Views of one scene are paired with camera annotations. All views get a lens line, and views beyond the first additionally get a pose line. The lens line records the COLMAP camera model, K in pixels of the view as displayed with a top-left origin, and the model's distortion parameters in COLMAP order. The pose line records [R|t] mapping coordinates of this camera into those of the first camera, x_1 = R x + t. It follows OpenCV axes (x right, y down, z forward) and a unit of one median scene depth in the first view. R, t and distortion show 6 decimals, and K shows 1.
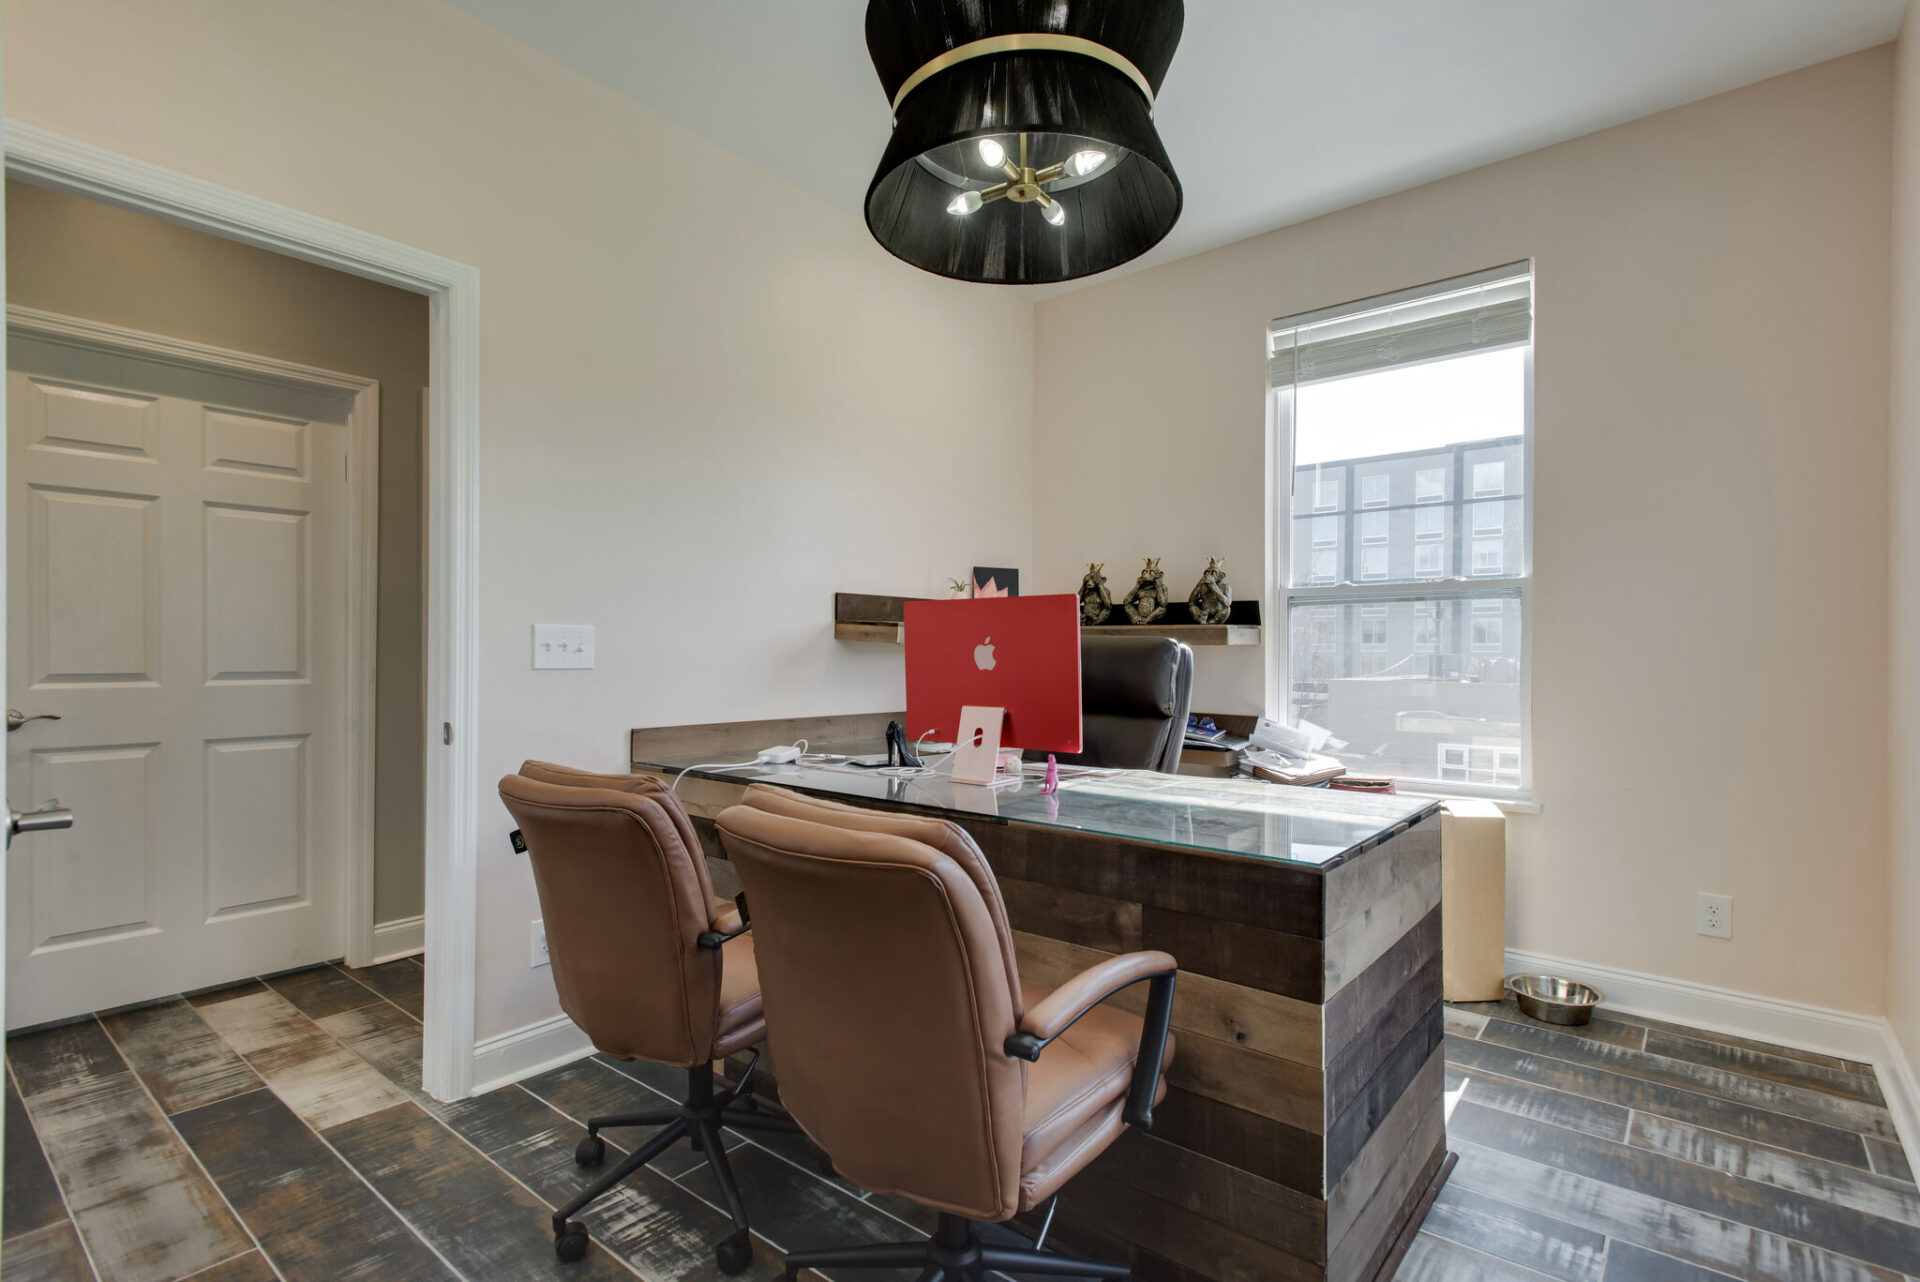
lens RADIAL K [[909.1, 0, 961.3], [0, 909.1, 649.3], [0, 0, 1]] dist [0.010919, -0.004516]
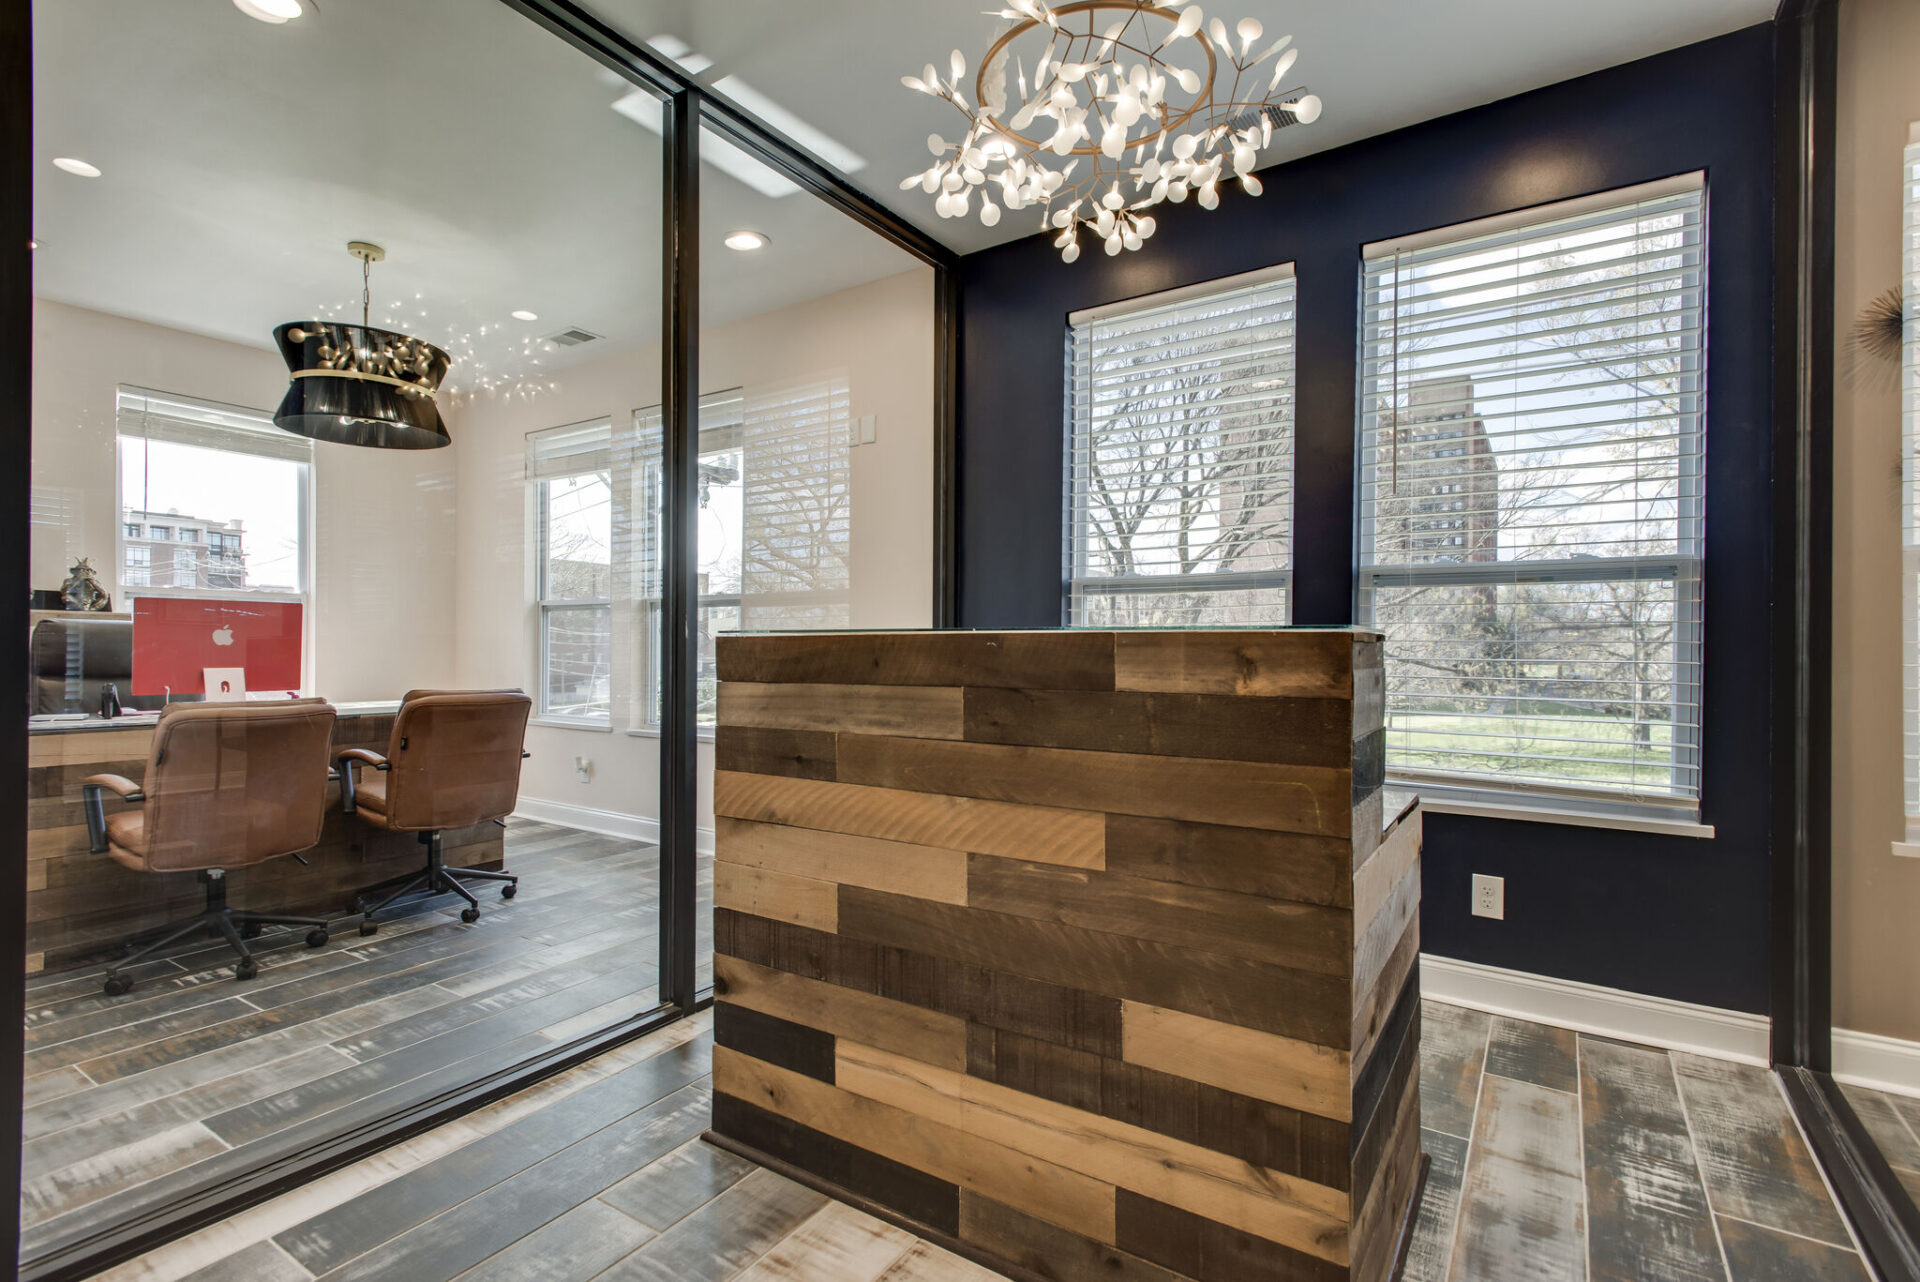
lens RADIAL K [[909.1, 0, 954.9], [0, 909.1, 646.6], [0, 0, 1]] dist [0.010919, -0.004516]
pose [[-0.113936, -0.001711, 0.993487, -1.723267], [-0.020187, 0.999796, -0.000594, -0.000133], [-0.993283, -0.020123, -0.113947, -0.101368]]
